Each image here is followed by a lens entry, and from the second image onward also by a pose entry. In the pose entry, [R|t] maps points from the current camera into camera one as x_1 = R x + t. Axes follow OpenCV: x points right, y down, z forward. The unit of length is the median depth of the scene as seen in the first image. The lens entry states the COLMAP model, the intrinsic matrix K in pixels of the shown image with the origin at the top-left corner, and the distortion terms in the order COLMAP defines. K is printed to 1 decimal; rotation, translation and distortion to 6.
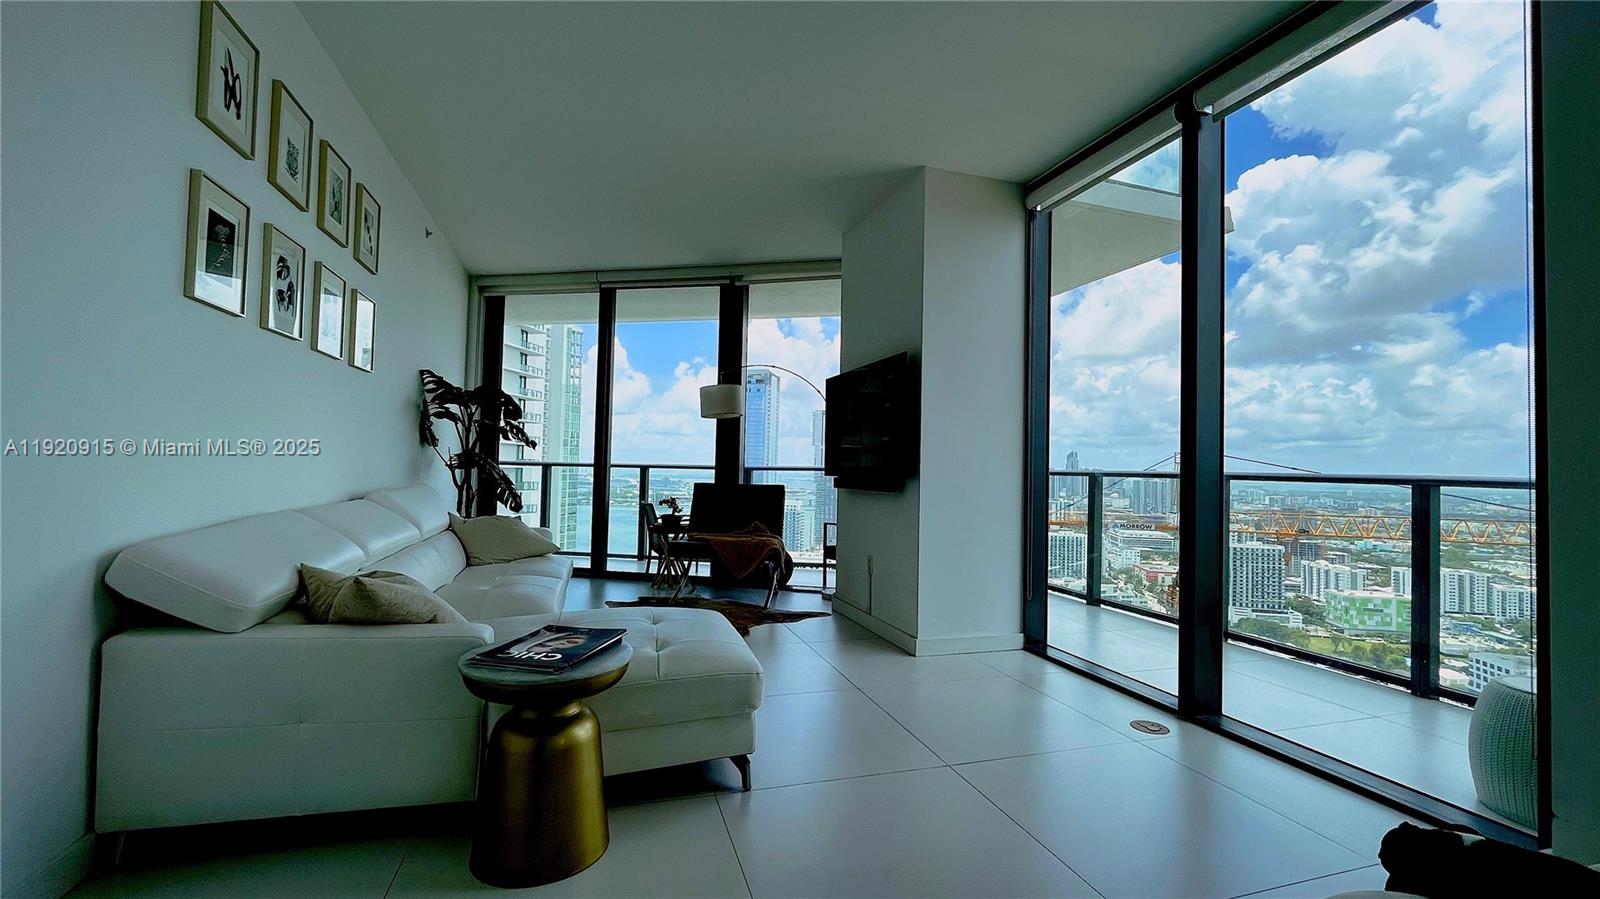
lens RADIAL K [[646.6, 0, 801.3], [0, 646.6, 447.2], [0, 0, 1]] dist [-0.007583, -0.000210]
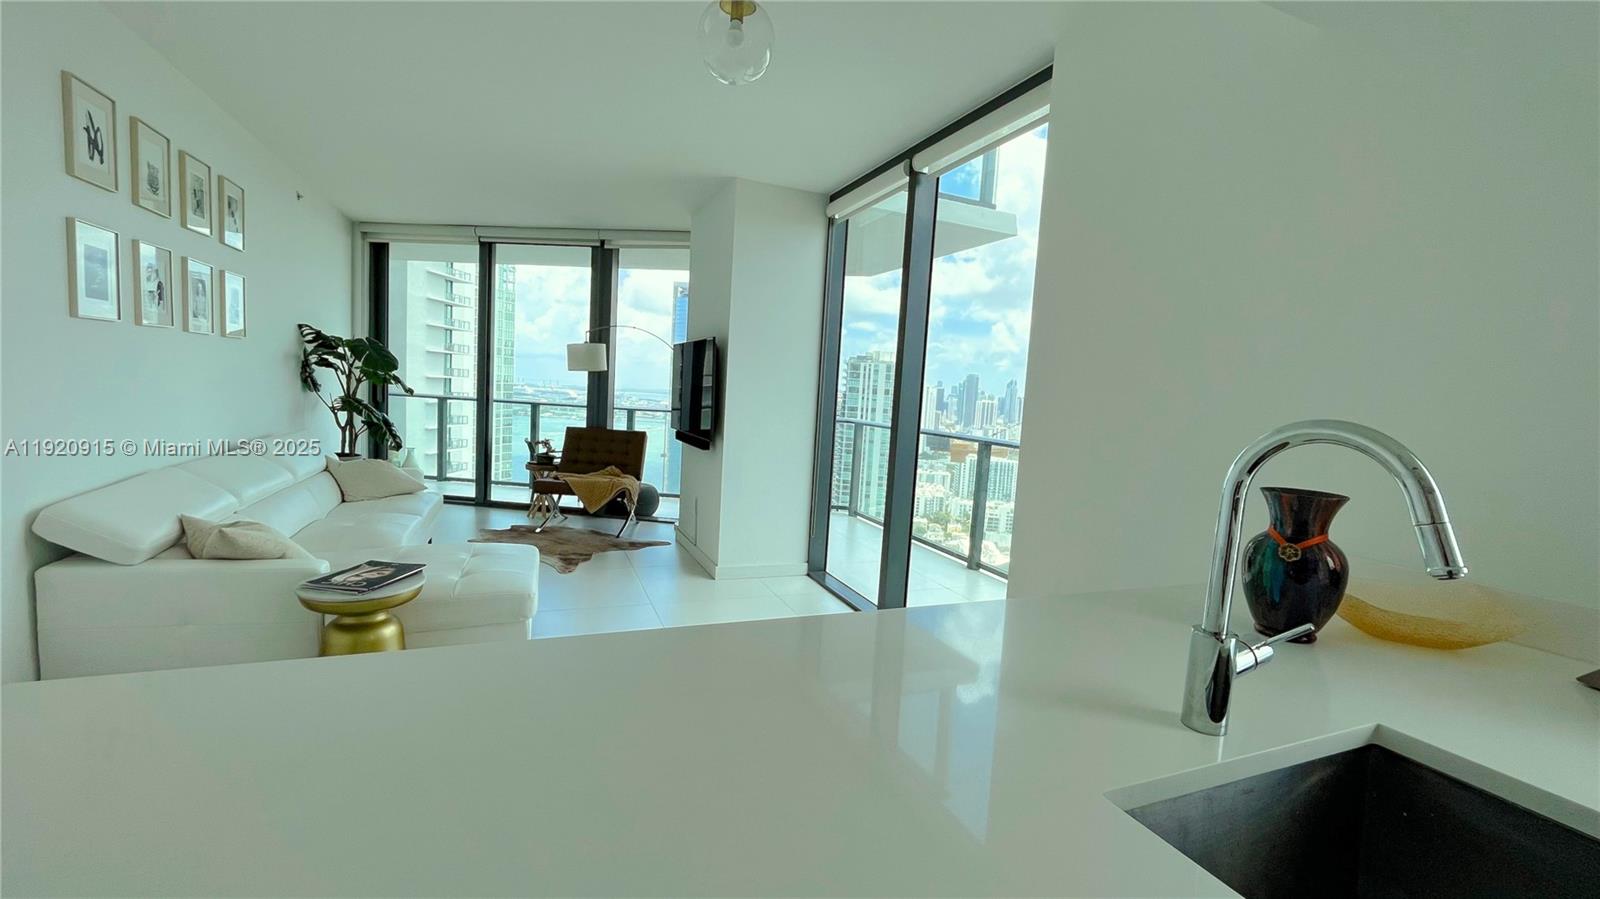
lens RADIAL K [[646.6, 0, 801.3], [0, 646.6, 447.2], [0, 0, 1]] dist [-0.007583, -0.000210]
pose [[0.995816, 0.029140, 0.086615, 0.179572], [-0.039728, 0.991593, 0.123145, -0.078371], [-0.082299, -0.126071, 0.988602, -0.191767]]
